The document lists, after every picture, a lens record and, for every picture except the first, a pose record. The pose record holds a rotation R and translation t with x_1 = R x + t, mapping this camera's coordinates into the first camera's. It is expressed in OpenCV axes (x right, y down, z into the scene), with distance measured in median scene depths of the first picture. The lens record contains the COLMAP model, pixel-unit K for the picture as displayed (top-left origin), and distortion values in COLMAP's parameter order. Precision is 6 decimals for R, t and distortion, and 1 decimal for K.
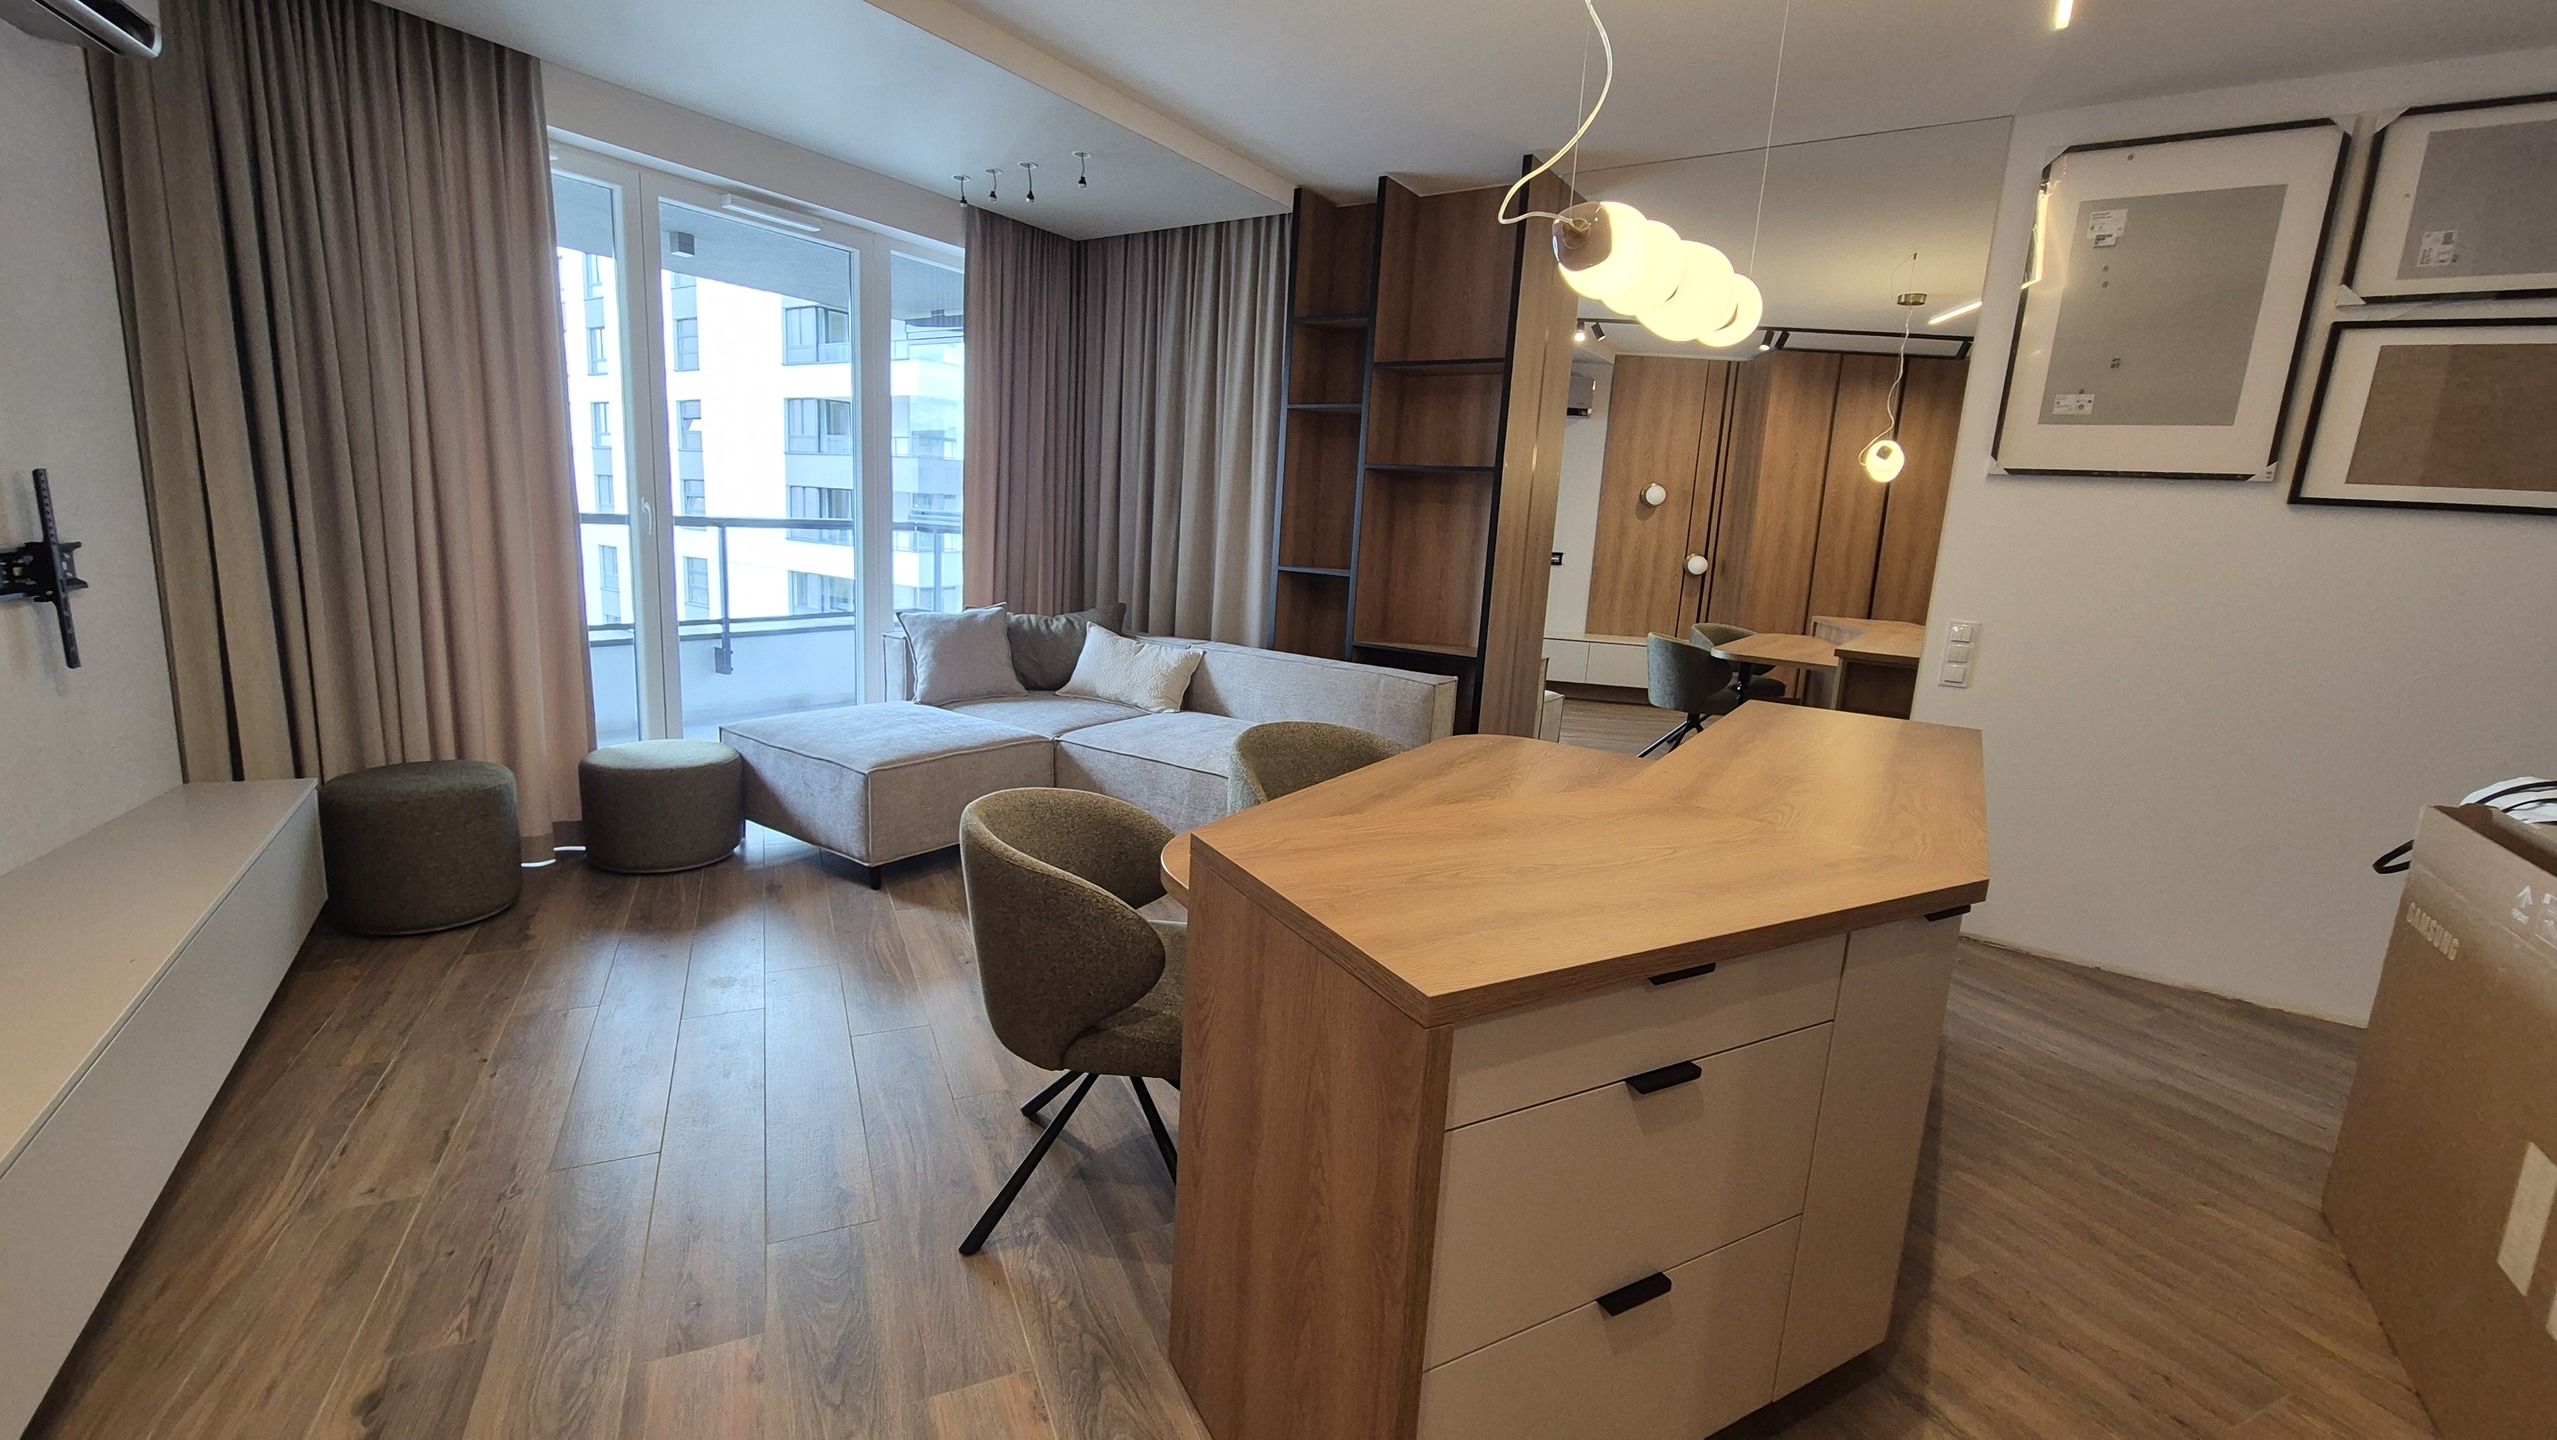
lens RADIAL K [[1054.2, 0, 1268.1], [0, 1054.2, 708.0], [0, 0, 1]] dist [0.000343, 0.000009]
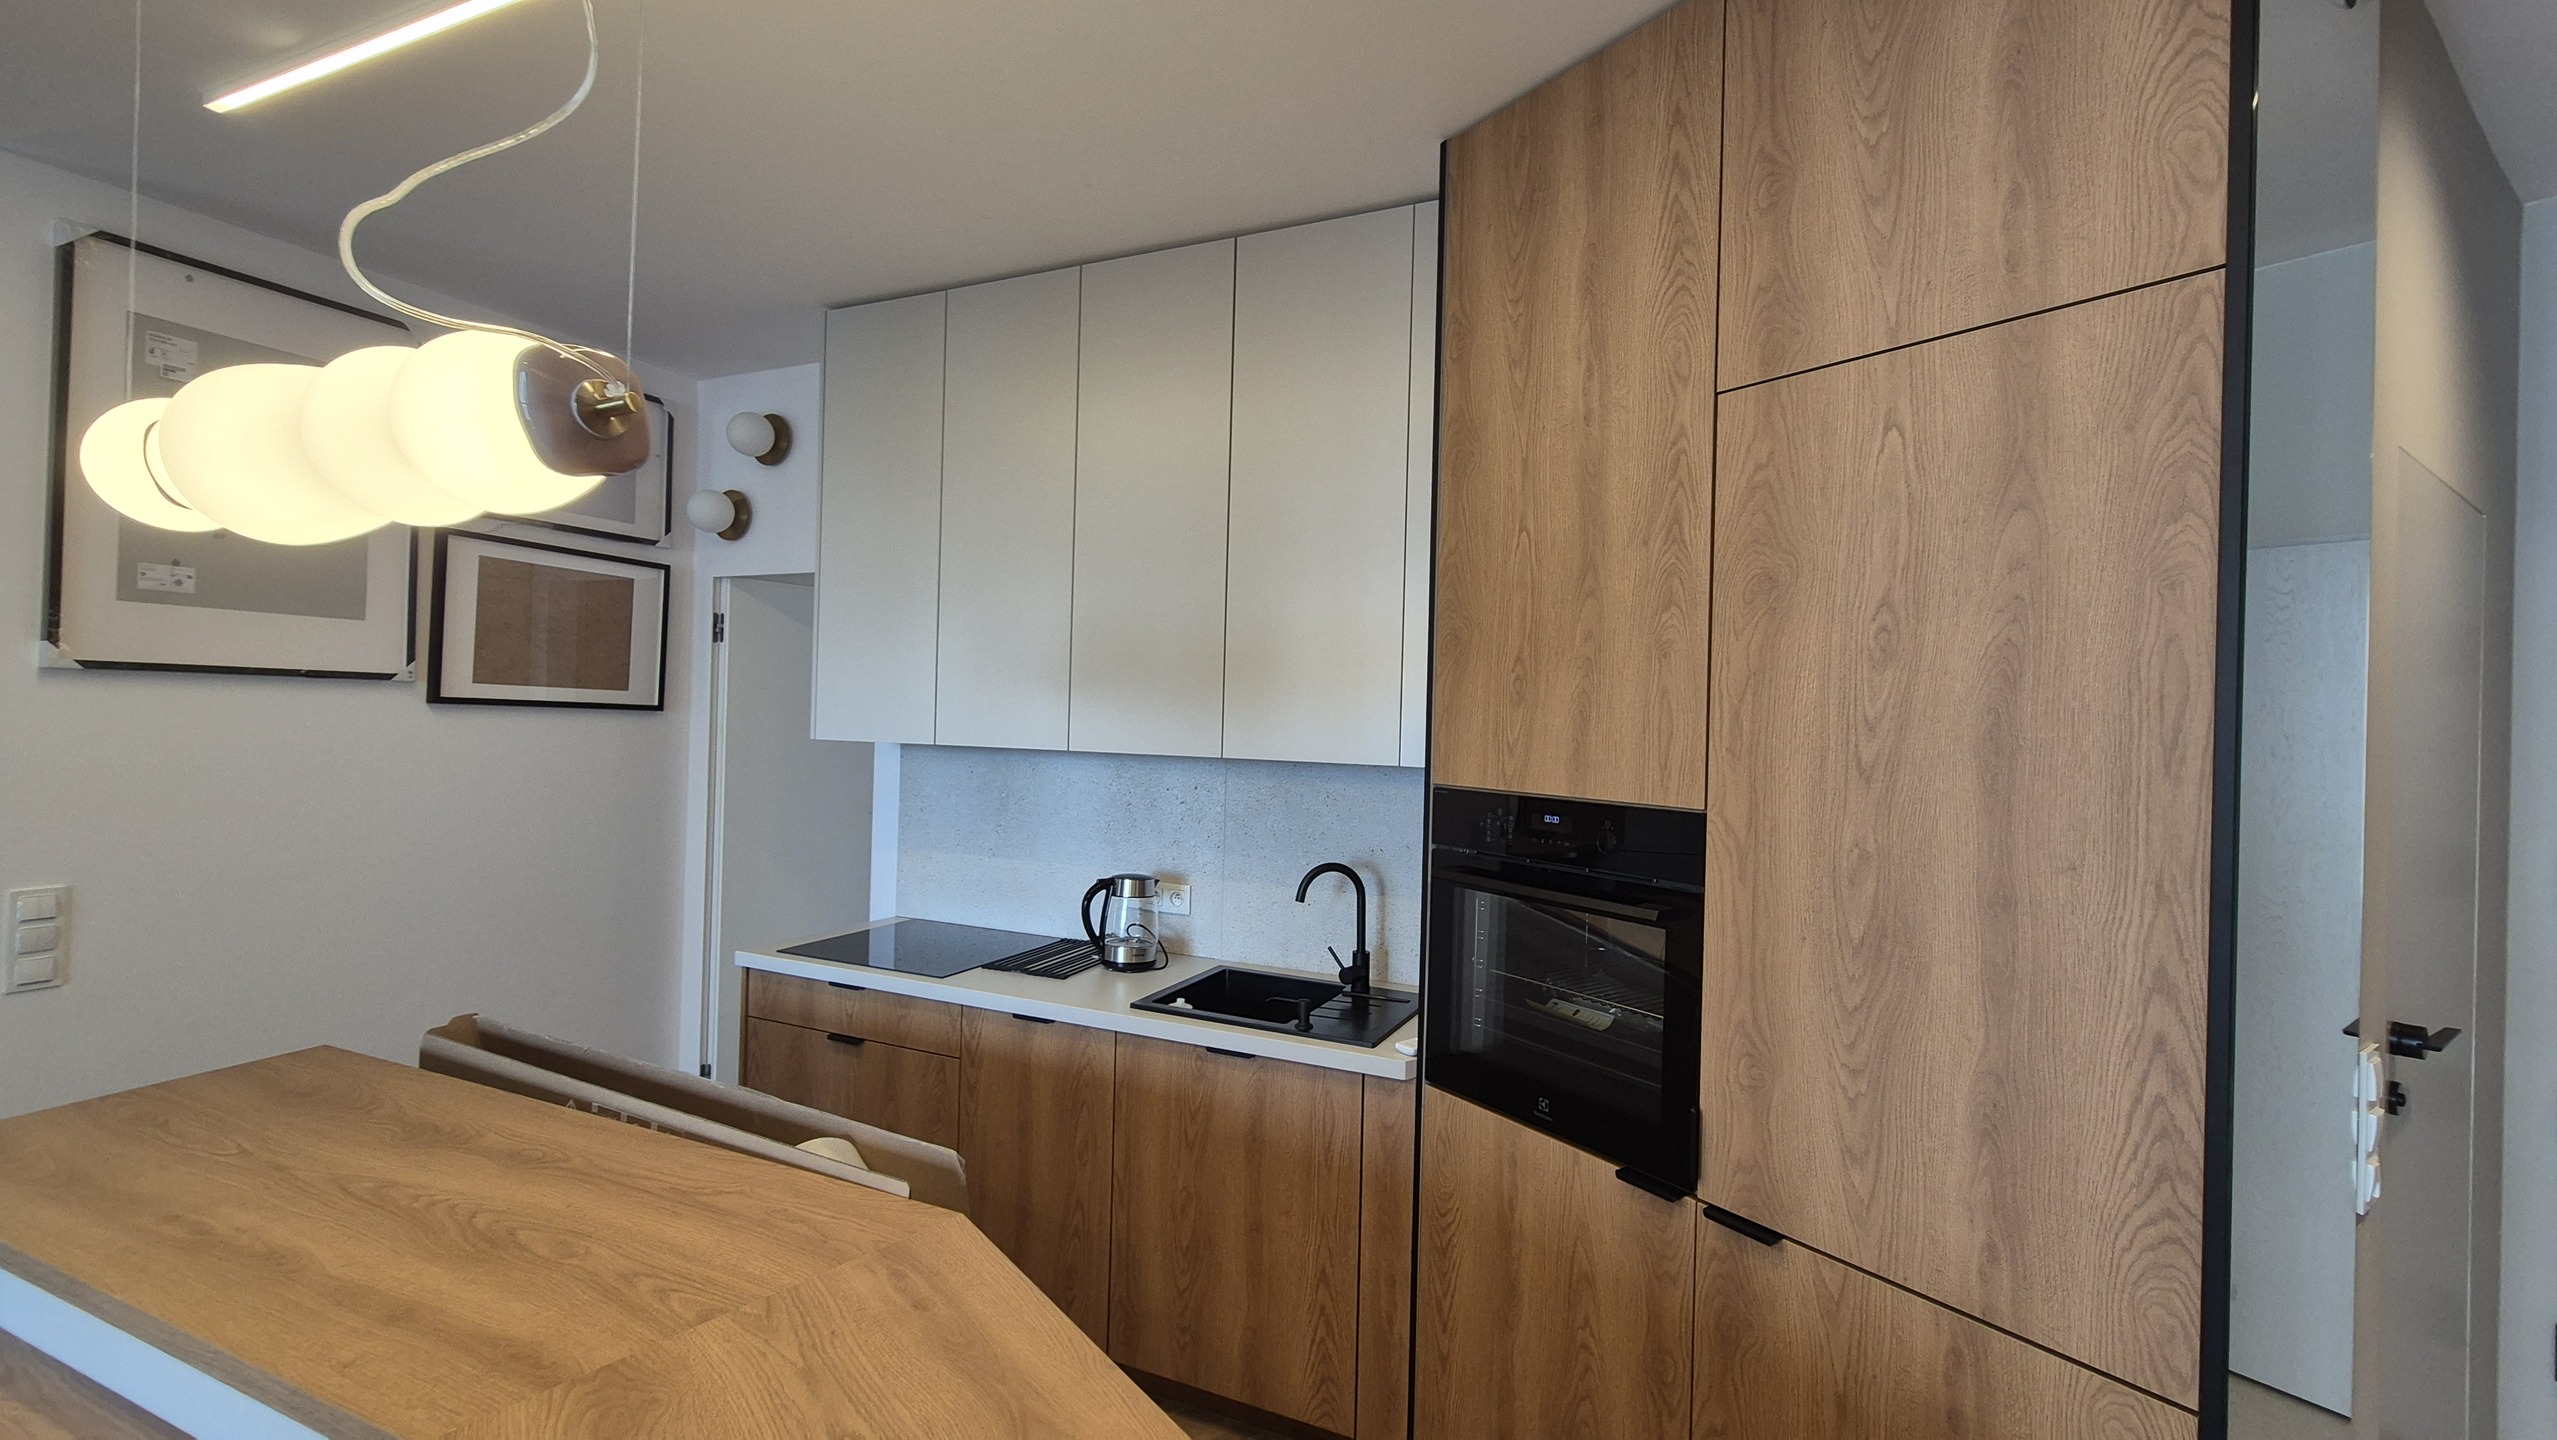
lens RADIAL K [[1054.5, 0, 1275.5], [0, 1054.5, 711.0], [0, 0, 1]] dist [0.002766, -0.000667]
pose [[-0.170295, -0.056241, 0.983787, -0.096758], [0.146435, 0.985840, 0.081706, -0.118173], [-0.974452, 0.157975, -0.159648, 0.307666]]
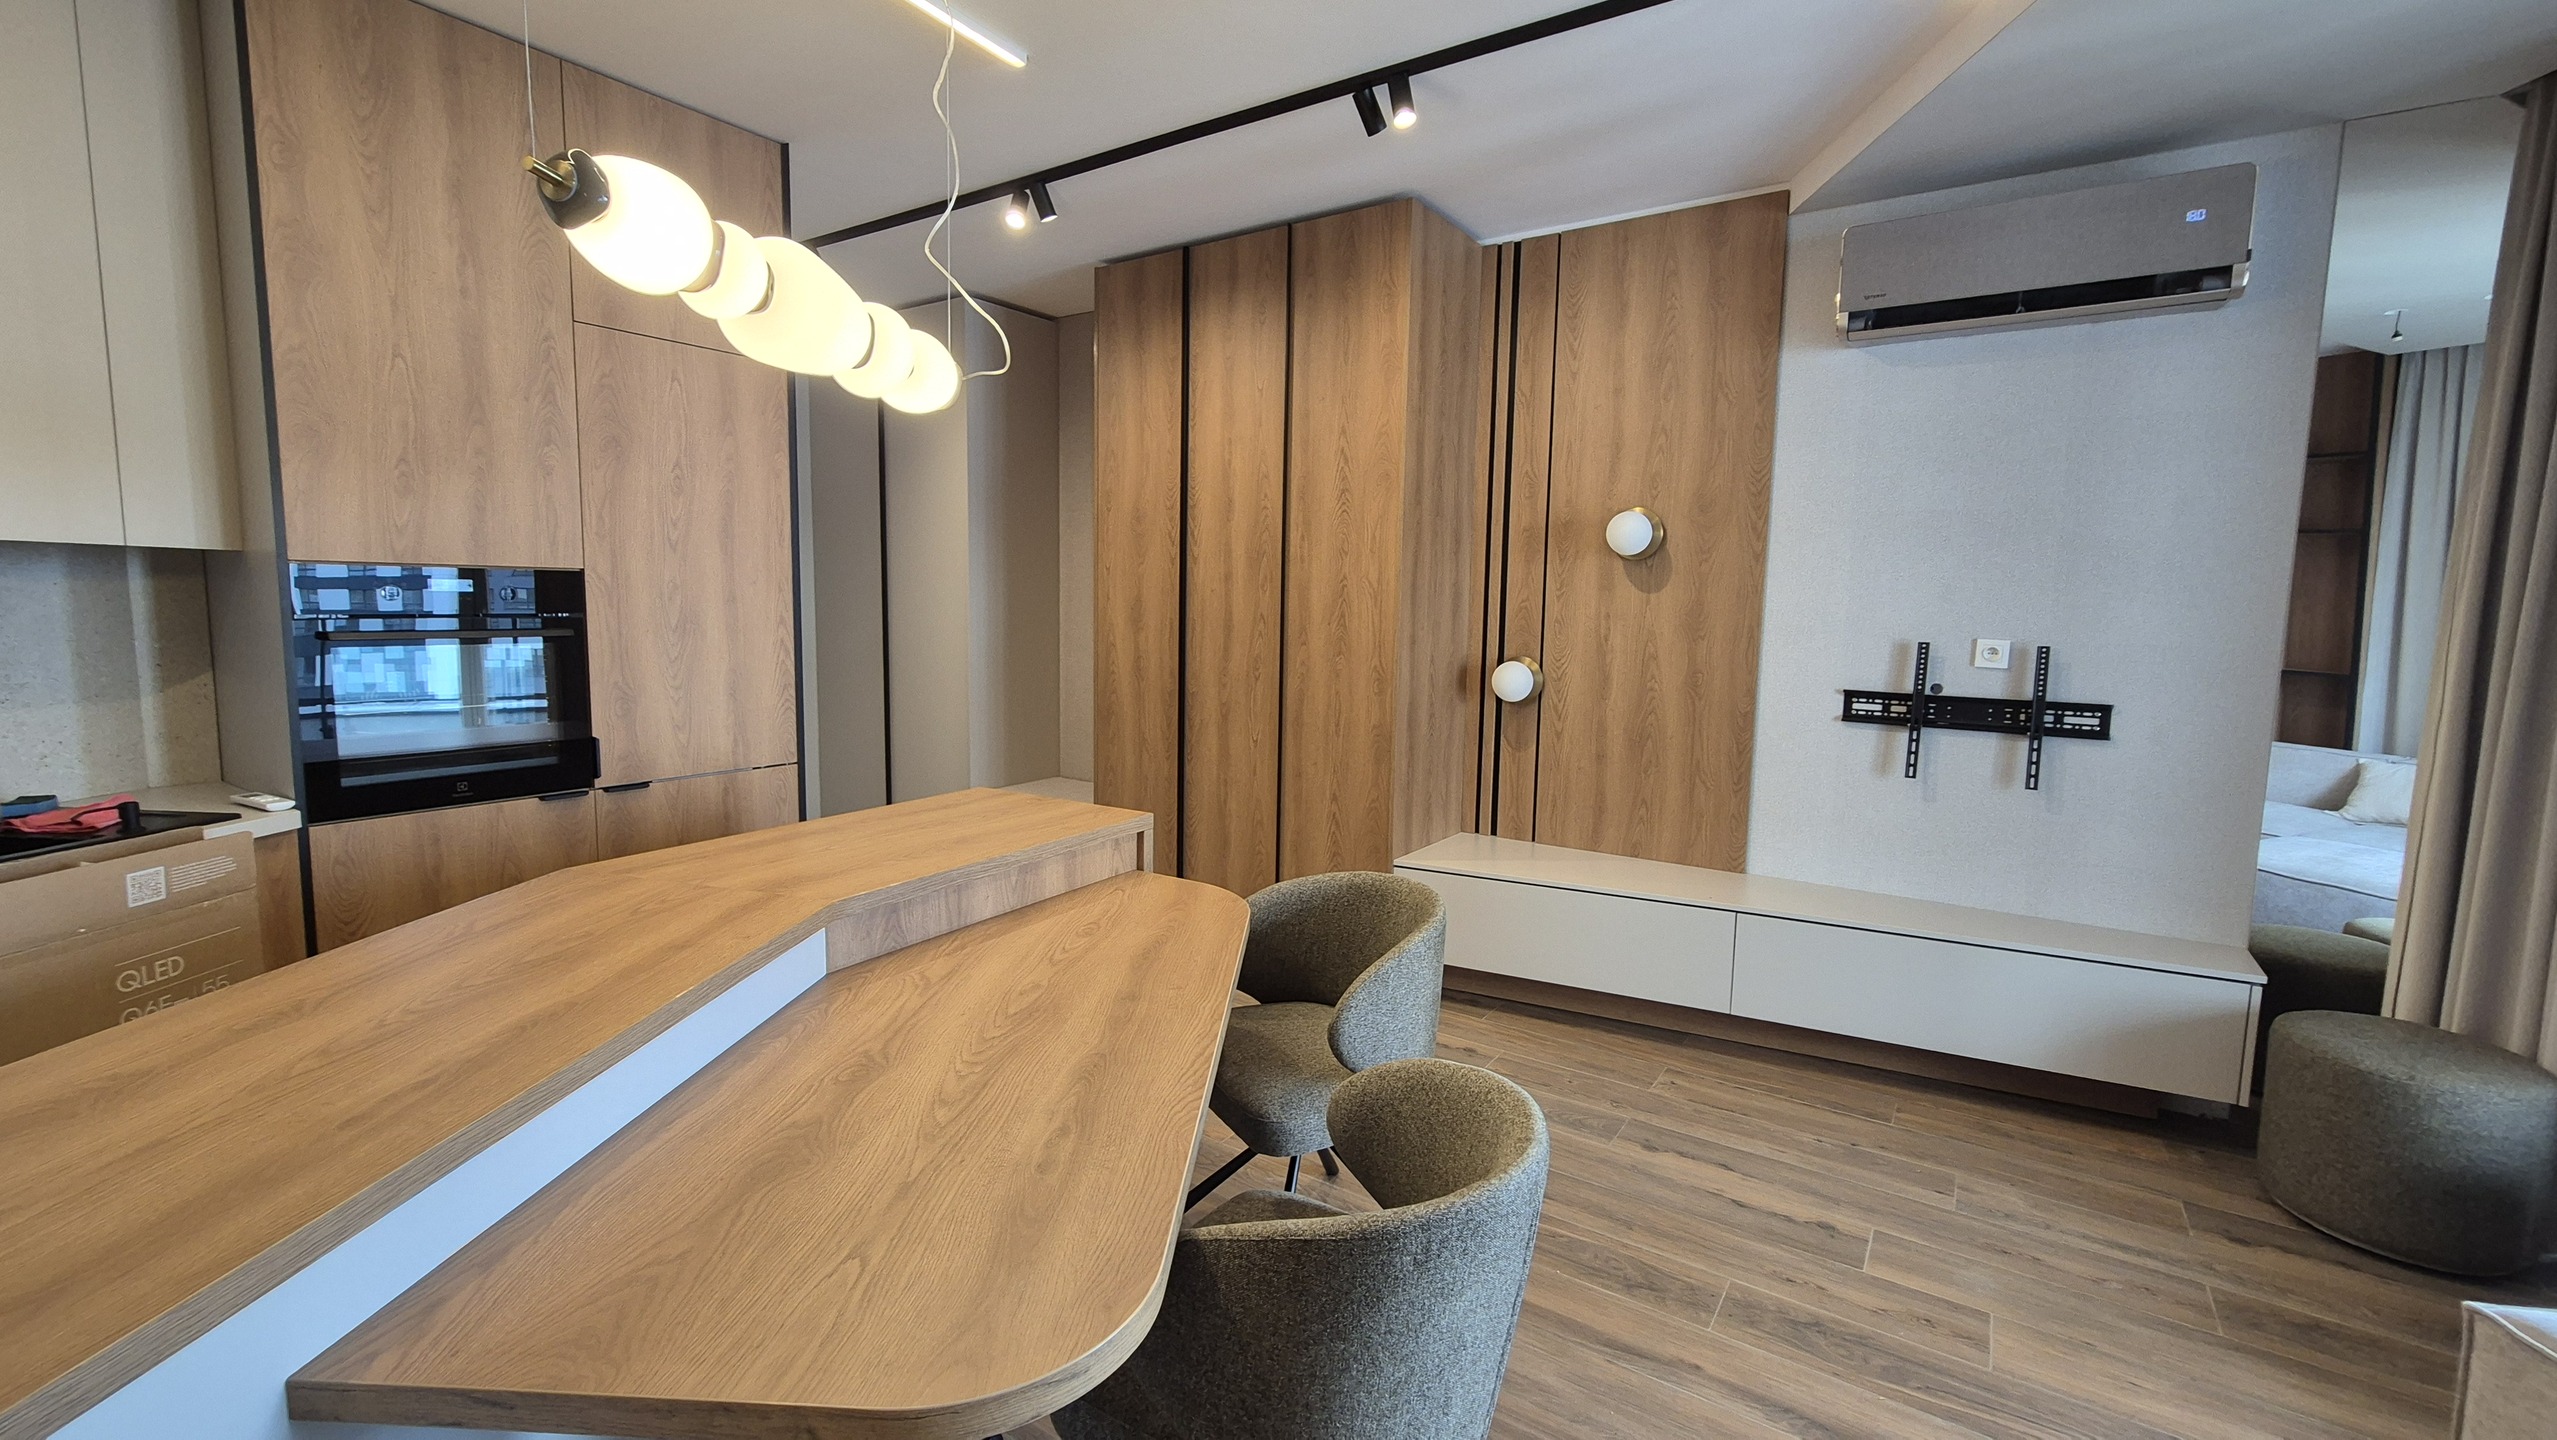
lens RADIAL K [[1054.5, 0, 1271.7], [0, 1054.5, 704.1], [0, 0, 1]] dist [-0.000968, 0.001295]
pose [[-0.860166, -0.019290, -0.509649, 0.228567], [-0.157942, 0.960235, 0.230224, -0.169744], [0.484942, 0.278525, -0.829008, 0.908313]]
